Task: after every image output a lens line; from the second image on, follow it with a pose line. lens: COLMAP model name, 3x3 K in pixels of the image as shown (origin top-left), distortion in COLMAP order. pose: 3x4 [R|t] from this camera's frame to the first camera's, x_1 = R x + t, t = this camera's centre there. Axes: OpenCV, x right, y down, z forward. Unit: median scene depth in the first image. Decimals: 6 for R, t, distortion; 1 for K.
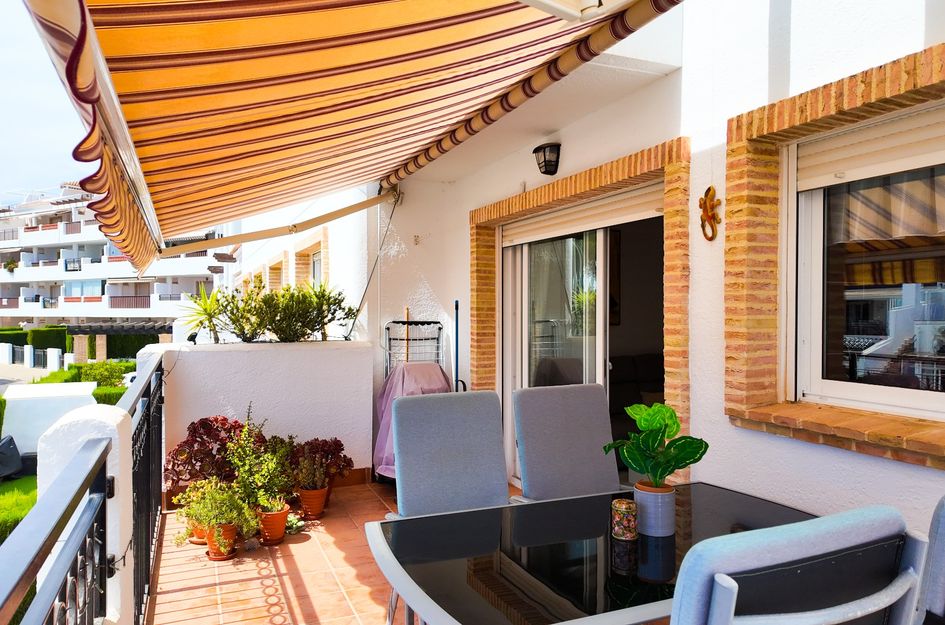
lens RADIAL K [[653.0, 0, 477.7], [0, 653.0, 307.3], [0, 0, 1]] dist [0.072032, -0.080183]
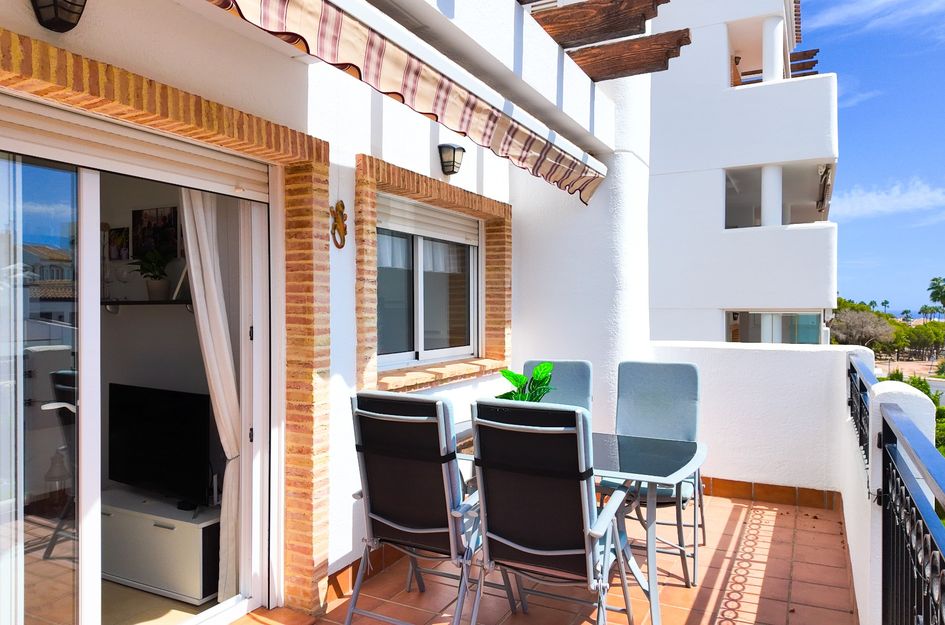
lens RADIAL K [[653.0, 0, 472.5], [0, 653.0, 312.6], [0, 0, 1]] dist [0.072032, -0.080183]
pose [[-0.627132, 0.007557, 0.778877, -0.665903], [0.007429, 0.999965, -0.003720, 0.016551], [-0.778878, 0.003454, -0.627166, 1.530815]]
